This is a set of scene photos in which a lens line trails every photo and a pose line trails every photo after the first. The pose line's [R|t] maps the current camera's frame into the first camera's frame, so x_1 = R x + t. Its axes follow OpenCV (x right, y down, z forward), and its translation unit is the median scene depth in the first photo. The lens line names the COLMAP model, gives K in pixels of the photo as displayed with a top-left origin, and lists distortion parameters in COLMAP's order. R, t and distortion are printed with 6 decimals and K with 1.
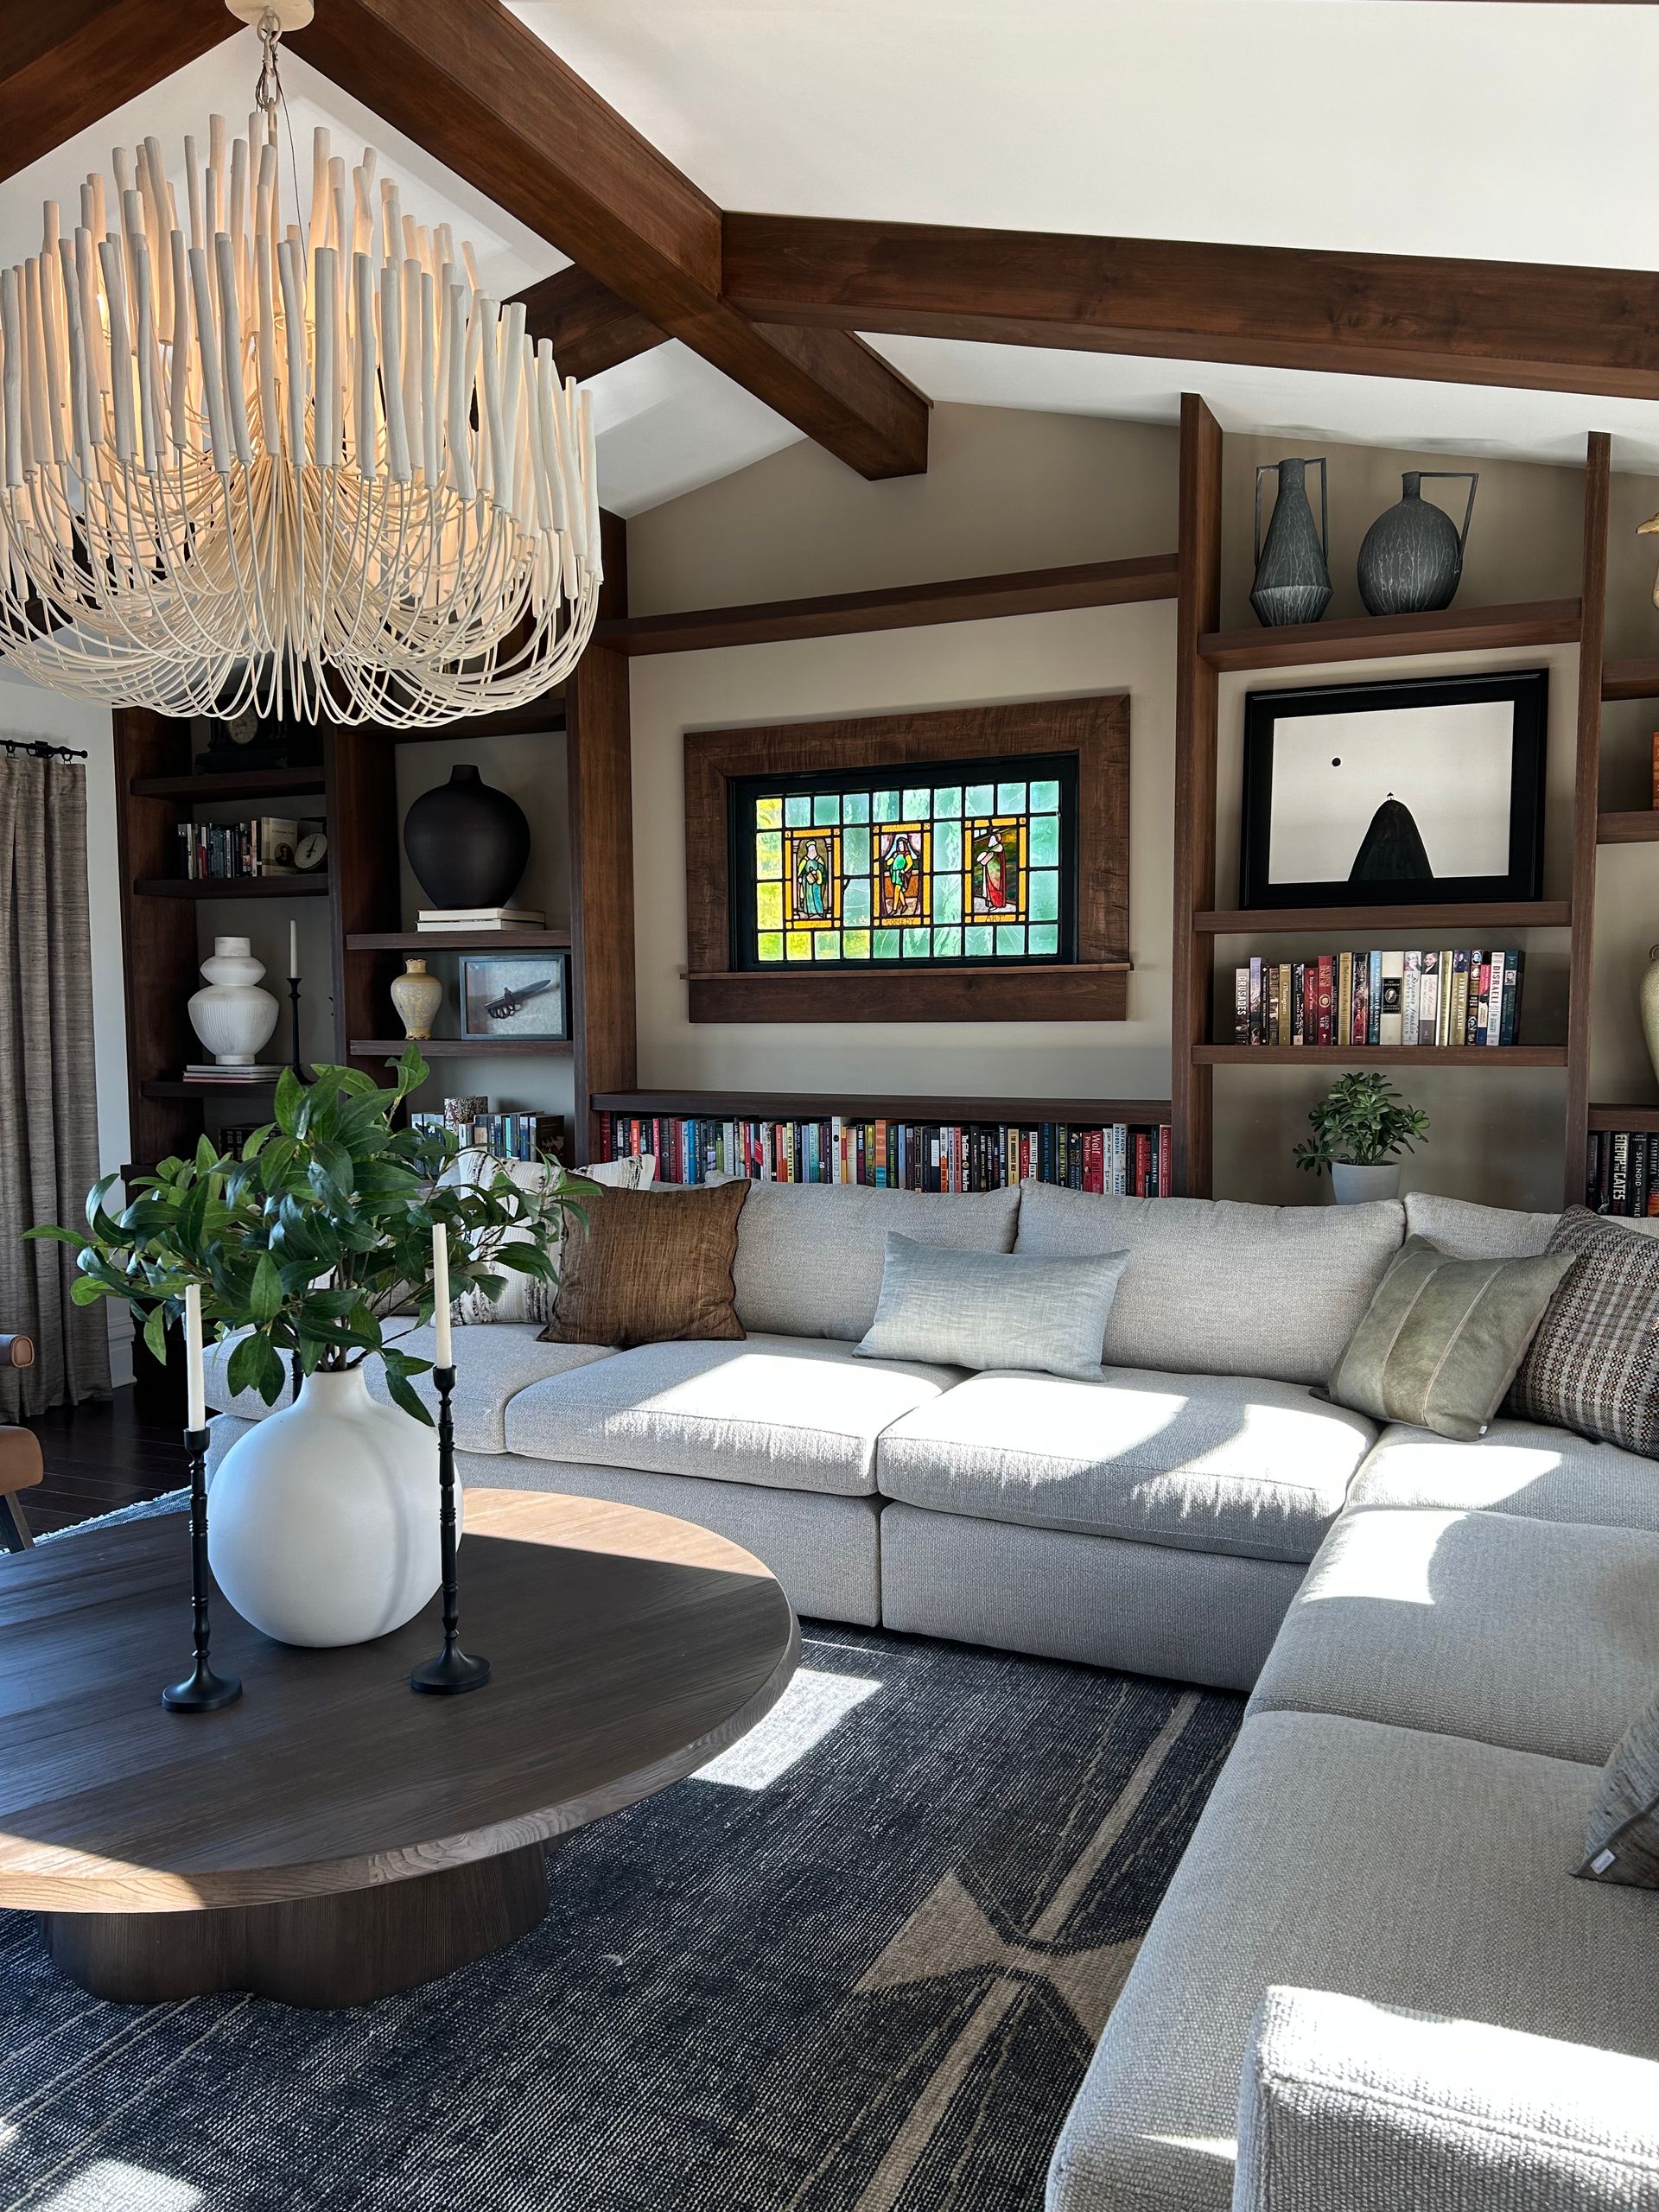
lens RADIAL K [[1645.3, 0, 820.0], [0, 1645.3, 1129.0], [0, 0, 1]] dist [0.105709, -0.233704]
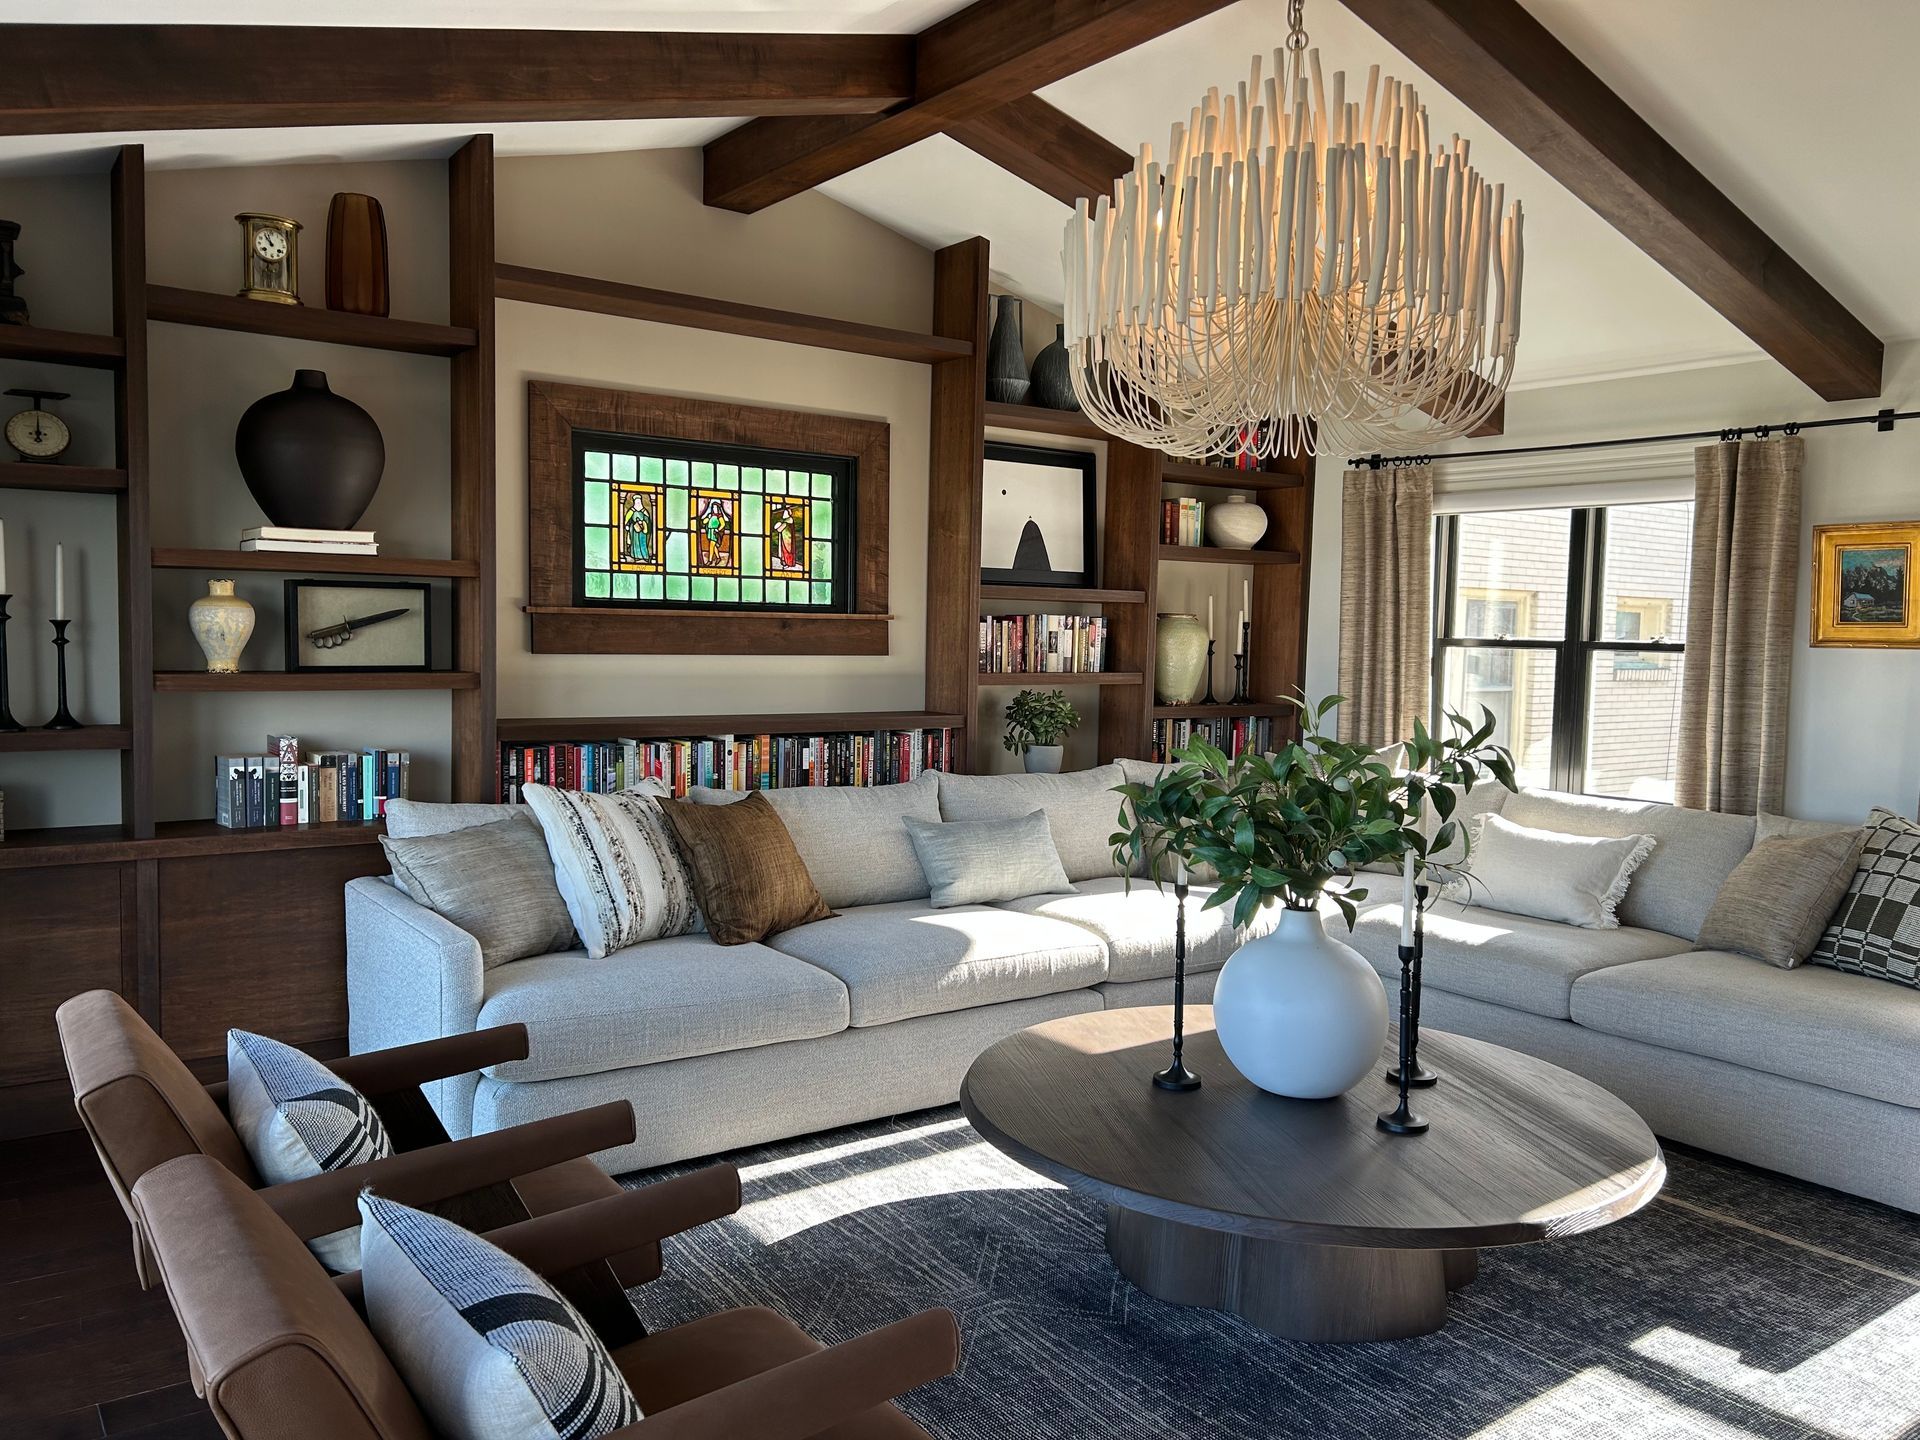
lens RADIAL K [[1443.2, 0, 979.9], [0, 1443.2, 721.6], [0, 0, 1]] dist [0.148123, -0.337482]
pose [[0.487292, -0.041505, 0.872252, -0.831584], [0.042712, 0.998807, 0.023666, -0.034284], [-0.872194, 0.025723, 0.488484, 0.328593]]
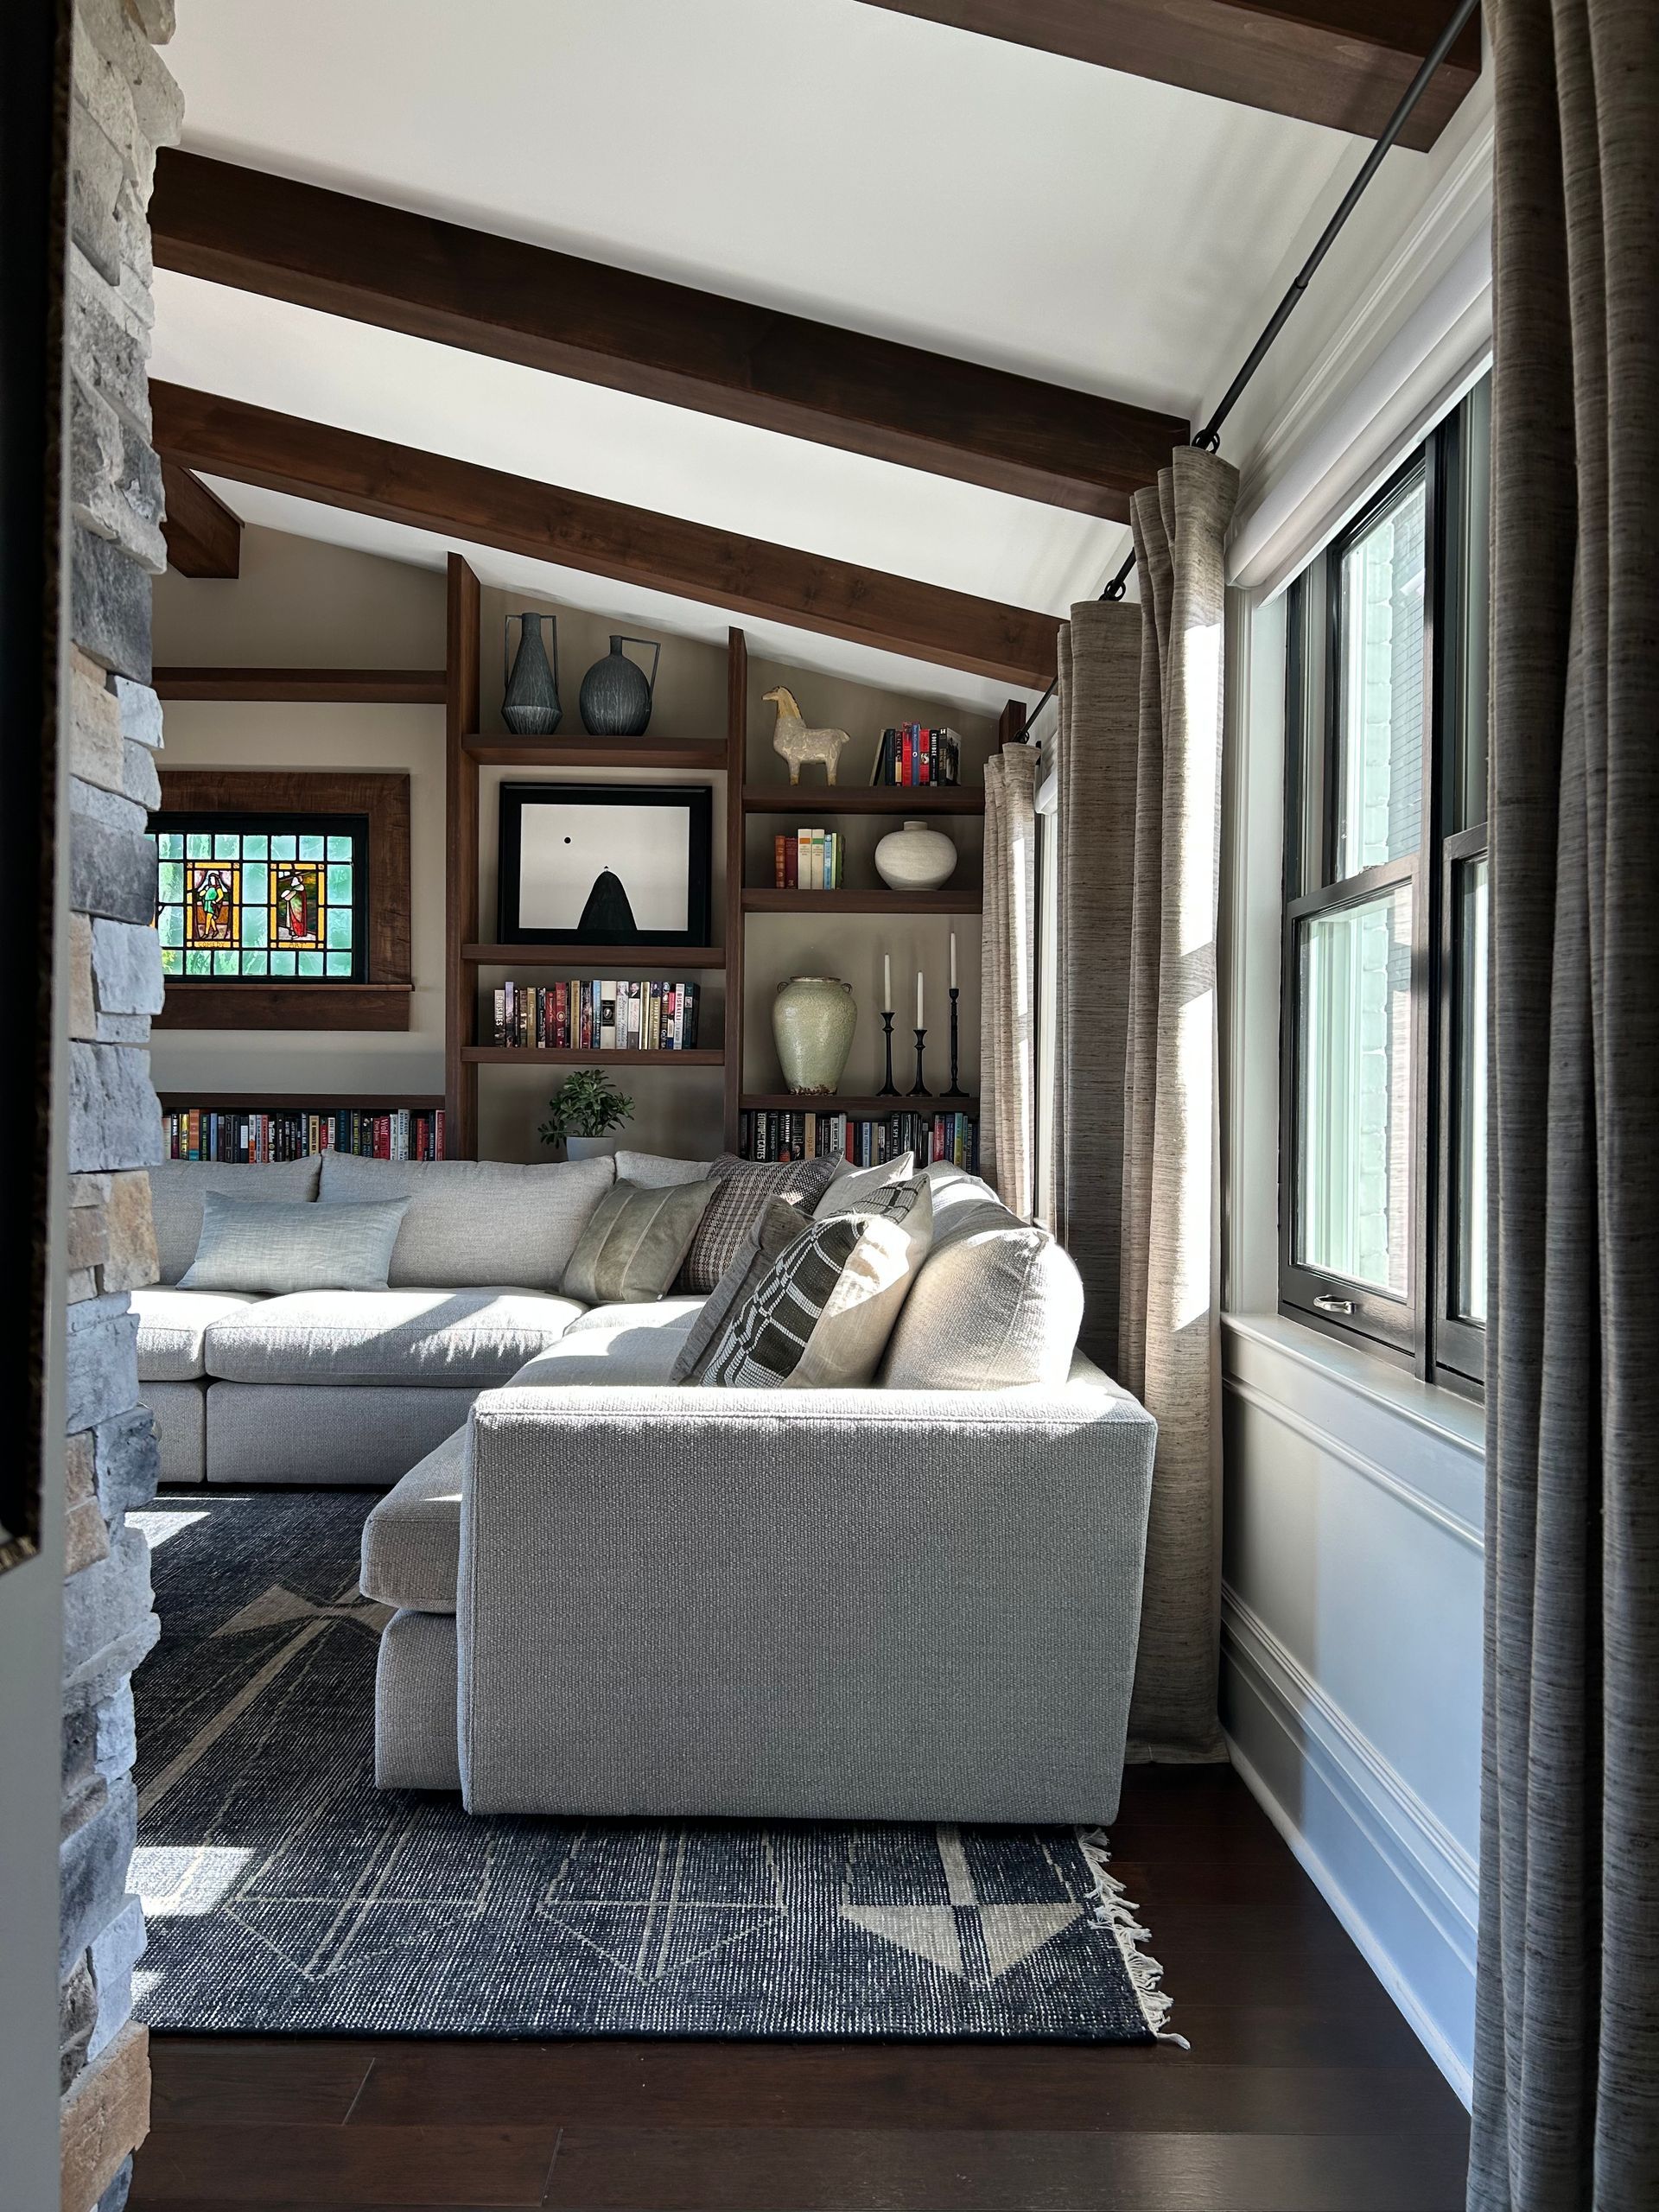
lens RADIAL K [[1652.0, 0, 829.5], [0, 1652.0, 1106.0], [0, 0, 1]] dist [0.125953, -0.275326]
pose [[0.908413, 0.015055, 0.417803, -0.049281], [0.015992, 0.997369, -0.070710, 0.083383], [-0.417768, 0.070916, 0.905782, -0.261818]]
